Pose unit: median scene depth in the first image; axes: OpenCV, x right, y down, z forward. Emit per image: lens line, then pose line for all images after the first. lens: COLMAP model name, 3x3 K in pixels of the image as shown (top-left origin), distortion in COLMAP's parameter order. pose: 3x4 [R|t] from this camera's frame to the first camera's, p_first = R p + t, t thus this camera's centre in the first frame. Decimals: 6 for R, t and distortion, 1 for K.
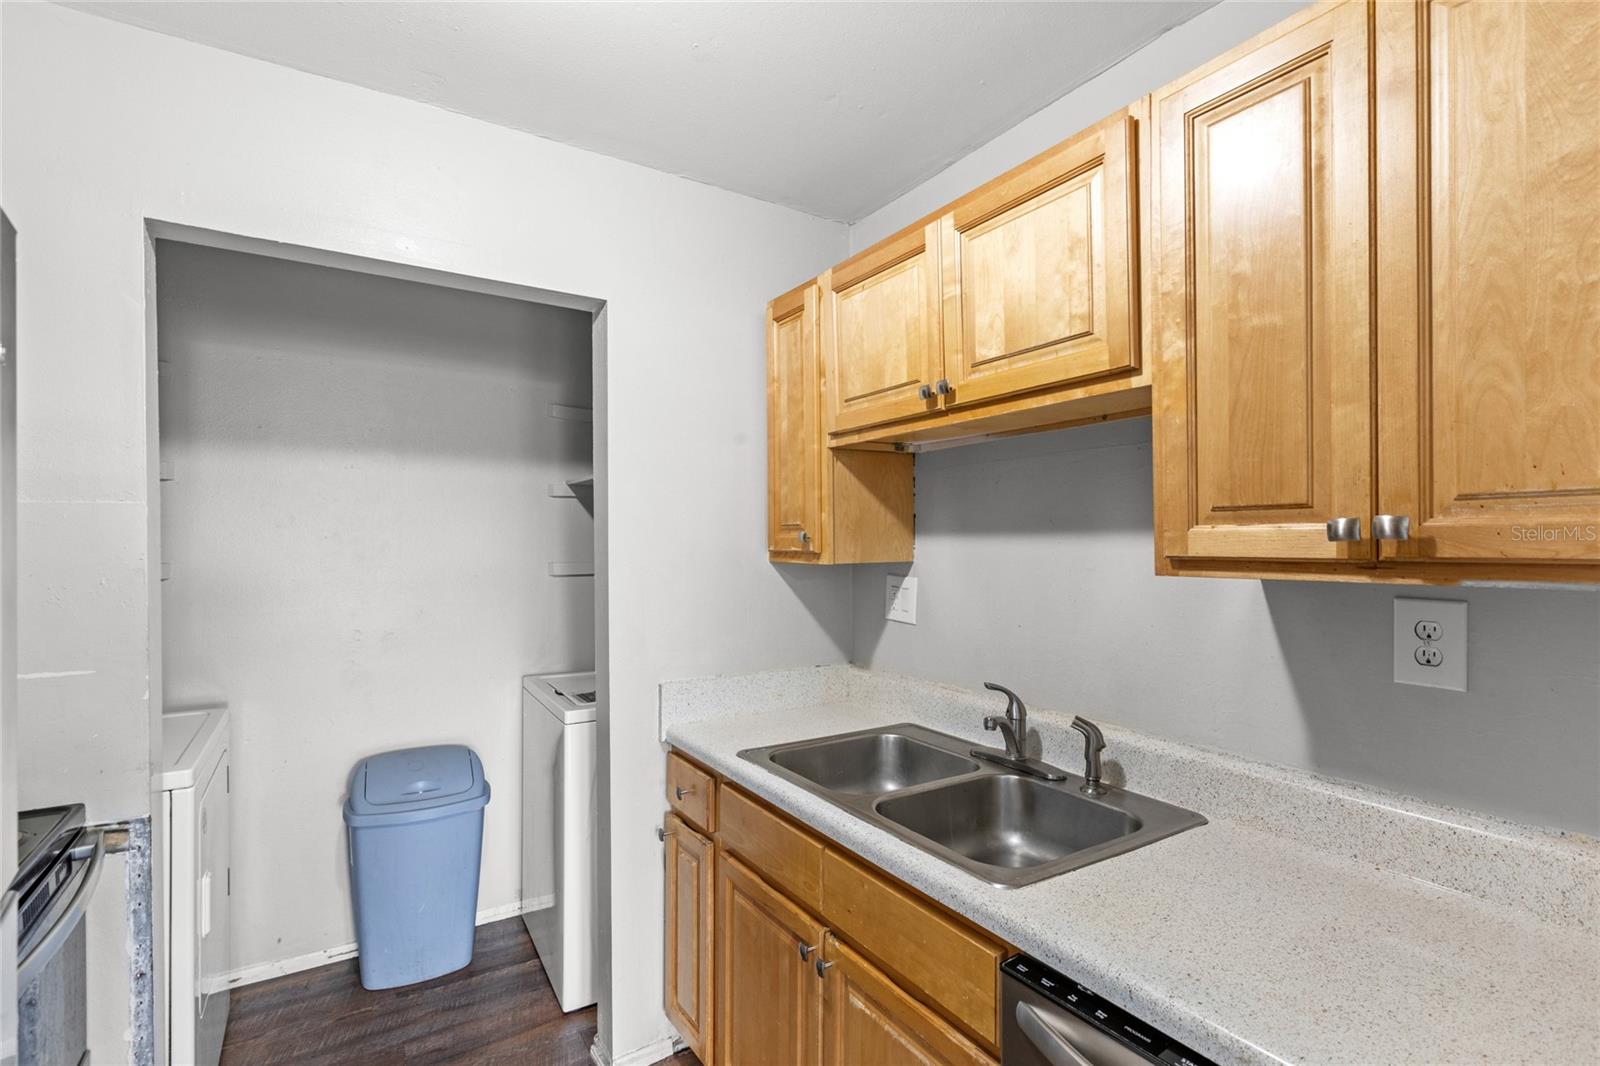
lens RADIAL K [[732.7, 0, 797.7], [0, 732.7, 542.9], [0, 0, 1]] dist [-0.002211, -0.000199]
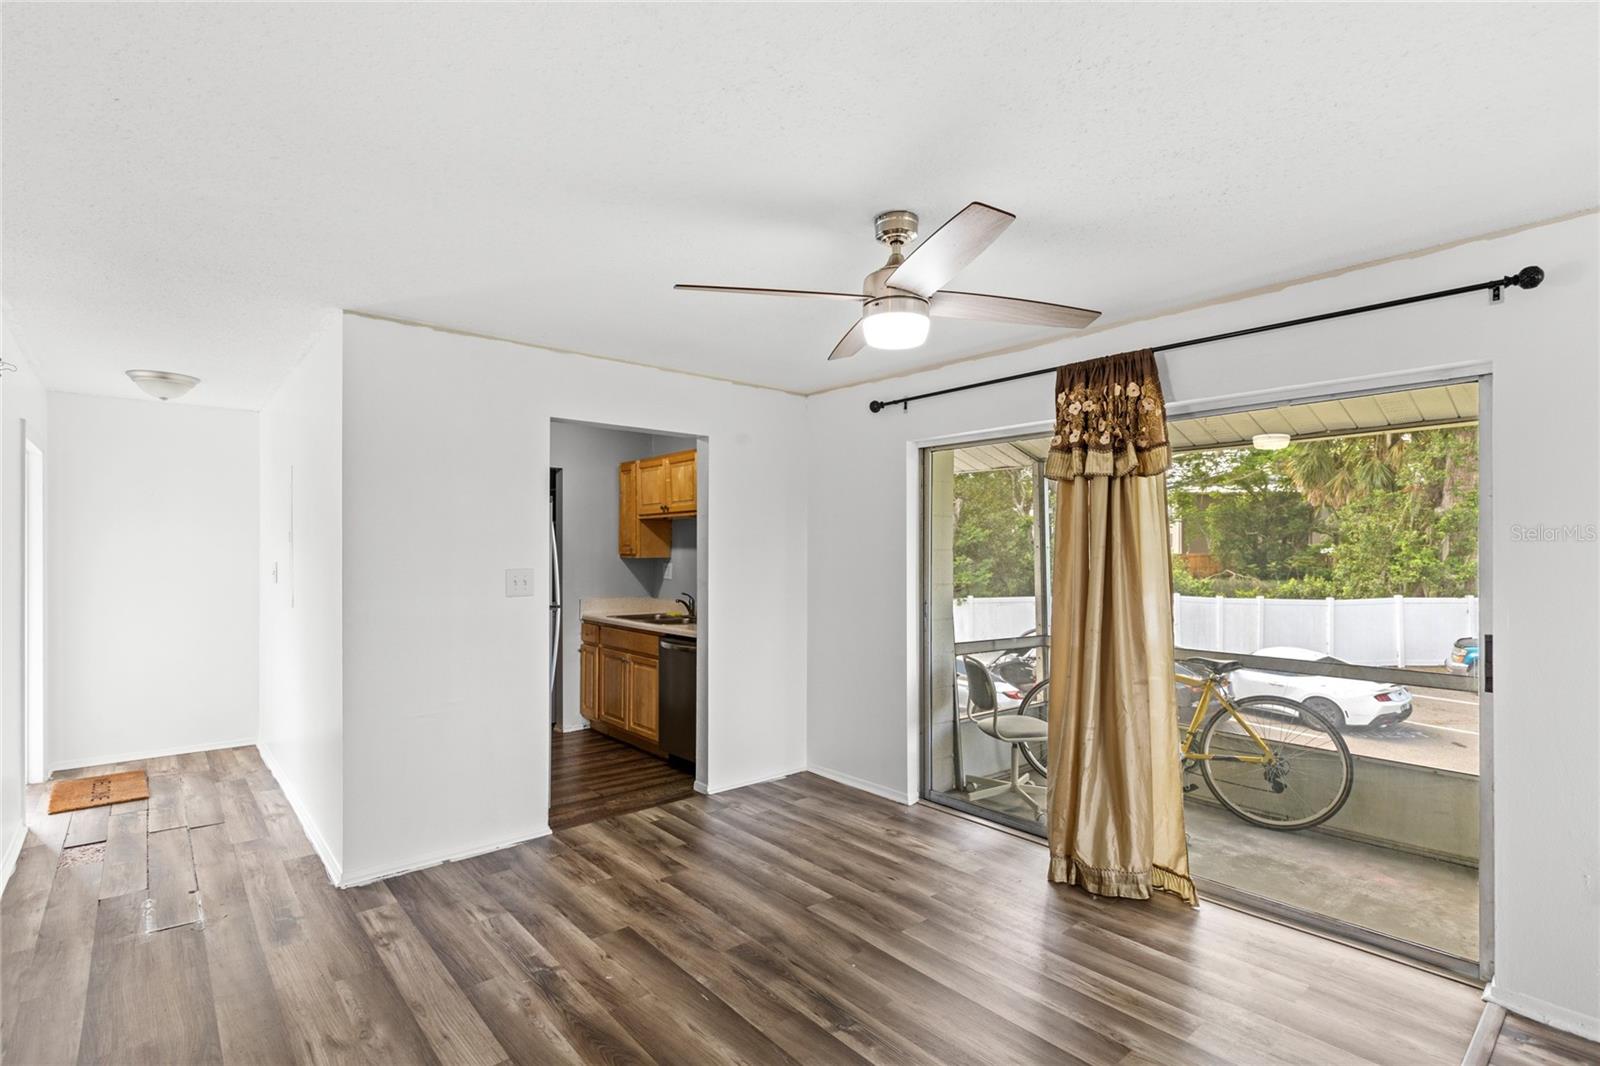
lens RADIAL K [[752.4, 0, 801.7], [0, 752.4, 552.7], [0, 0, 1]] dist [0.000530, 0.000033]
pose [[0.988903, 0.003463, 0.148521, 0.231896], [-0.003007, 0.999990, -0.003293, 0.015106], [-0.148531, 0.002810, 0.988904, -2.022145]]
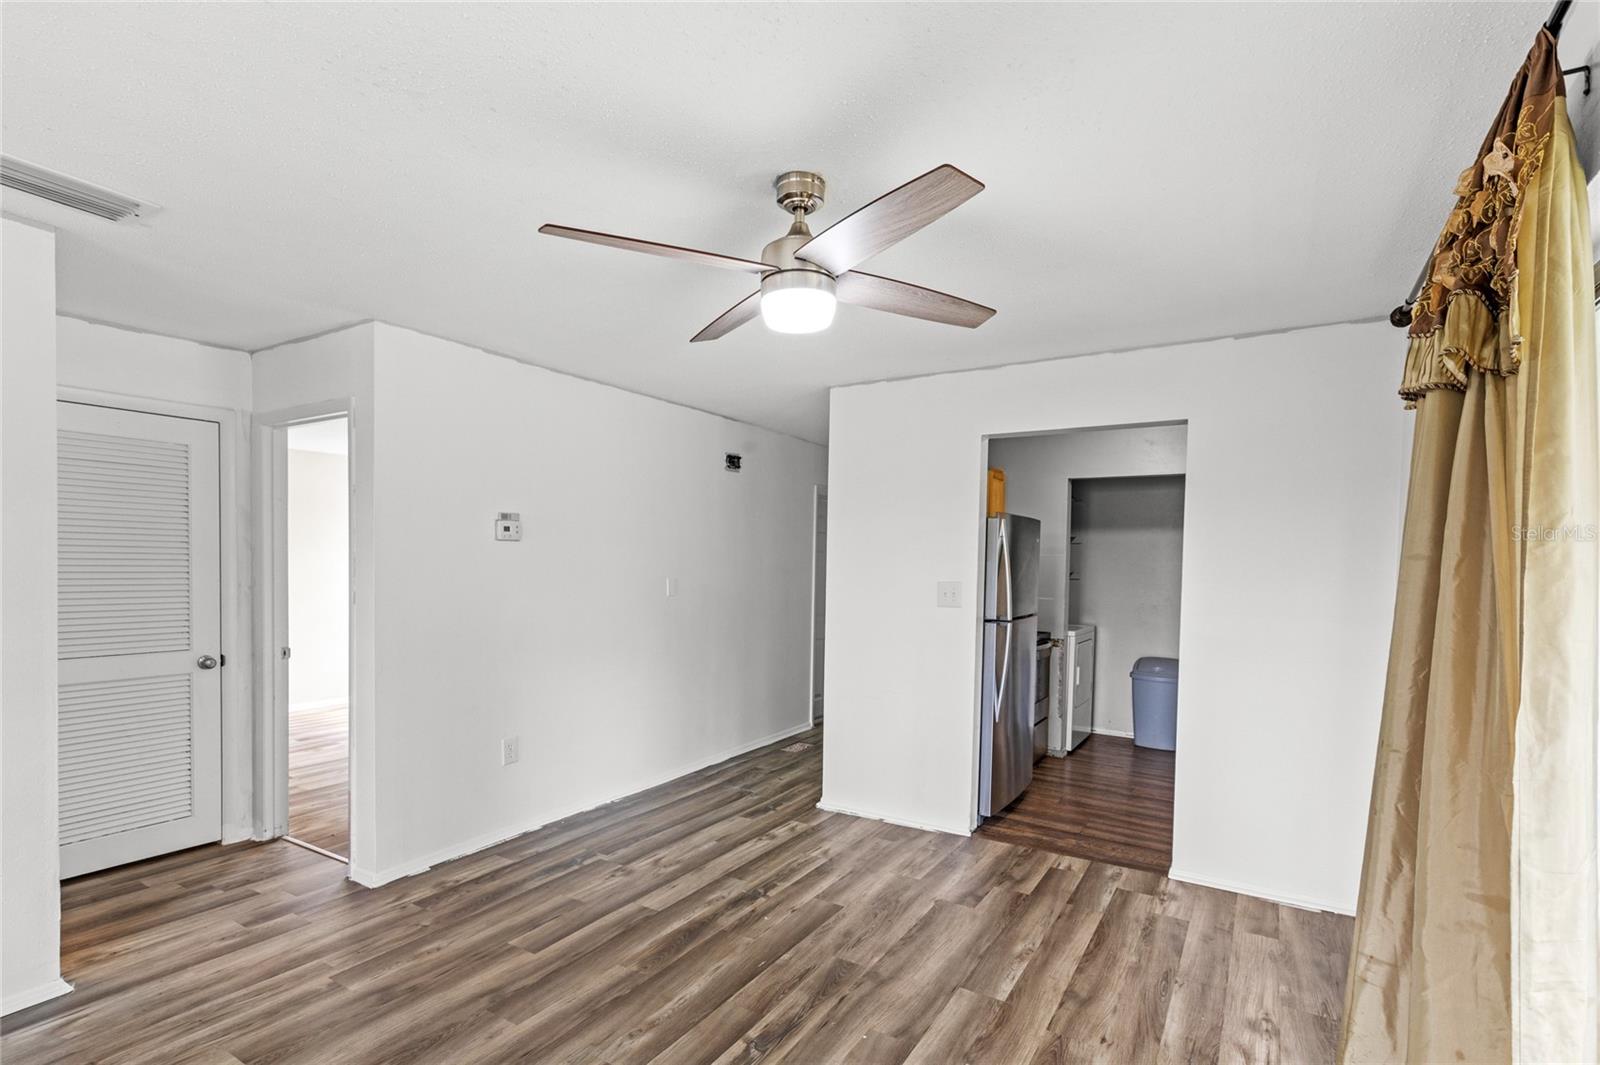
lens RADIAL K [[770.8, 0, 792.9], [0, 770.8, 592.3], [0, 0, 1]] dist [0.004390, 0.000549]
pose [[0.434315, 0.041225, -0.899817, 1.444719], [-0.018099, 0.999150, 0.037040, 0.008245], [0.900579, 0.000199, 0.434692, -1.381998]]
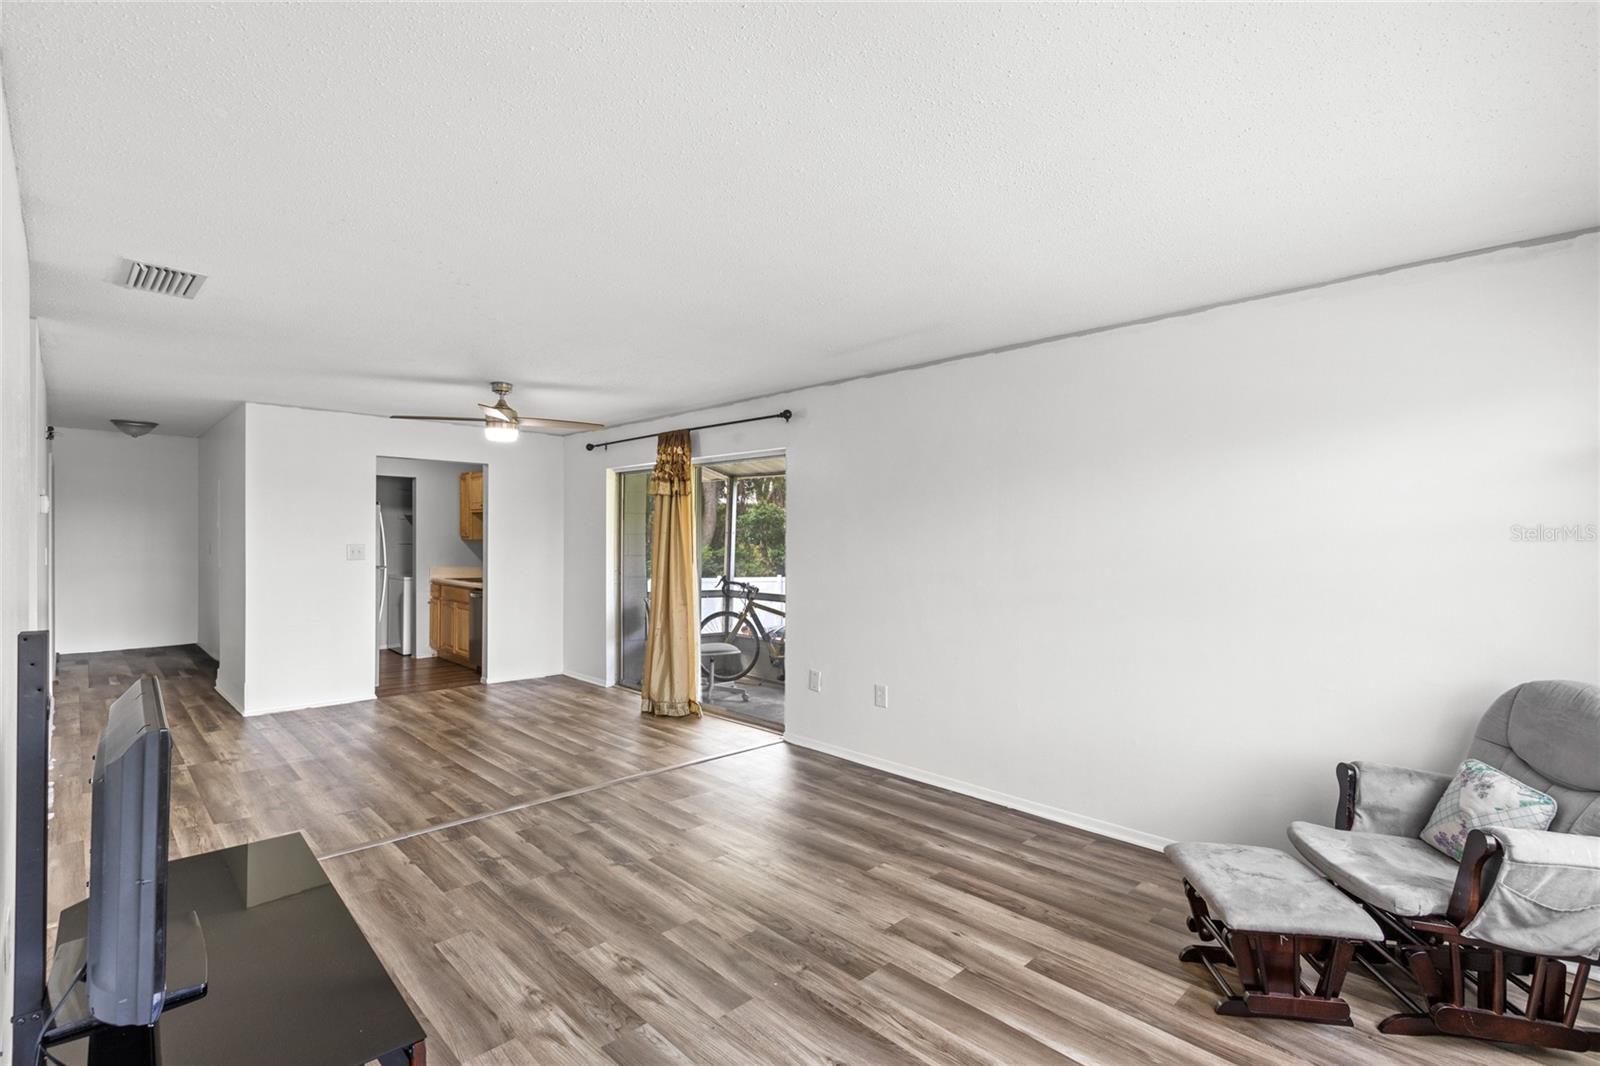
lens RADIAL K [[732.7, 0, 797.7], [0, 732.7, 542.9], [0, 0, 1]] dist [-0.002211, -0.000199]
pose [[0.977876, 0.005334, 0.209116, 0.980440], [-0.006272, 0.999973, 0.003824, 0.020739], [-0.209090, -0.005051, 0.977883, -3.476449]]
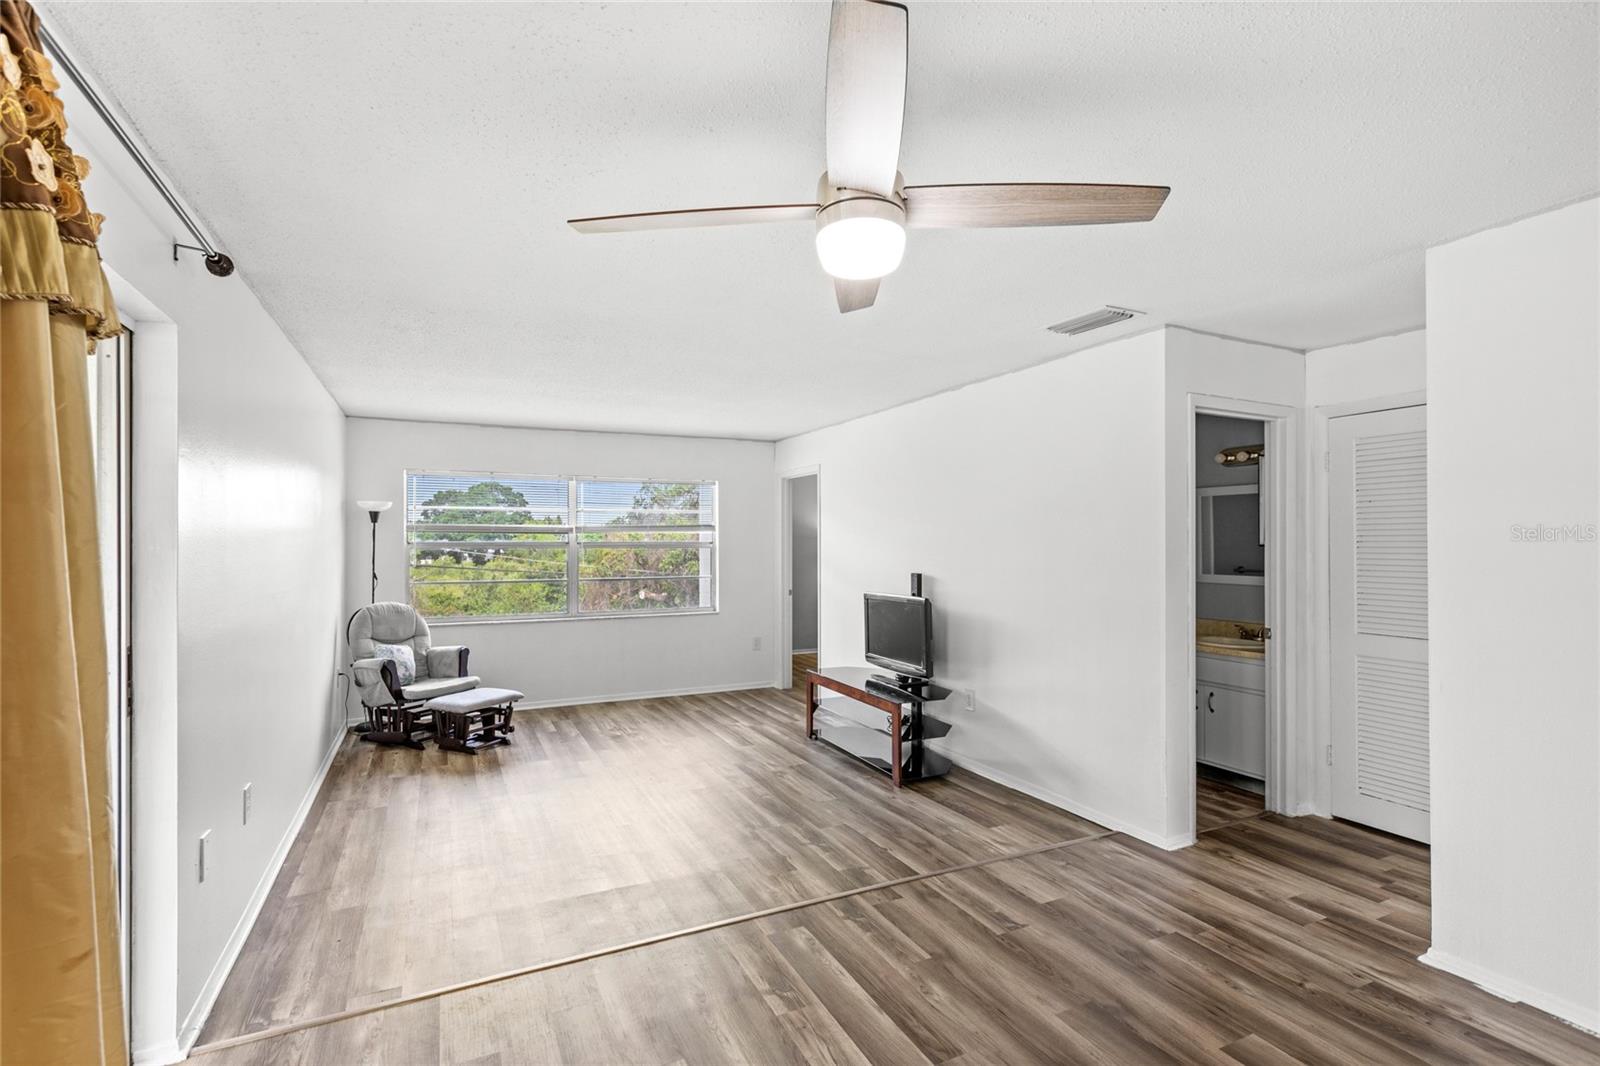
lens RADIAL K [[753.3, 0, 800.0], [0, 753.3, 533.0], [0, 0, 1]] dist [-0.000073, 0.000010]
pose [[-0.993193, 0.005626, 0.116347, 0.505581], [0.004515, 0.999942, -0.009810, 0.003911], [-0.116395, -0.009218, -0.993160, -0.112888]]
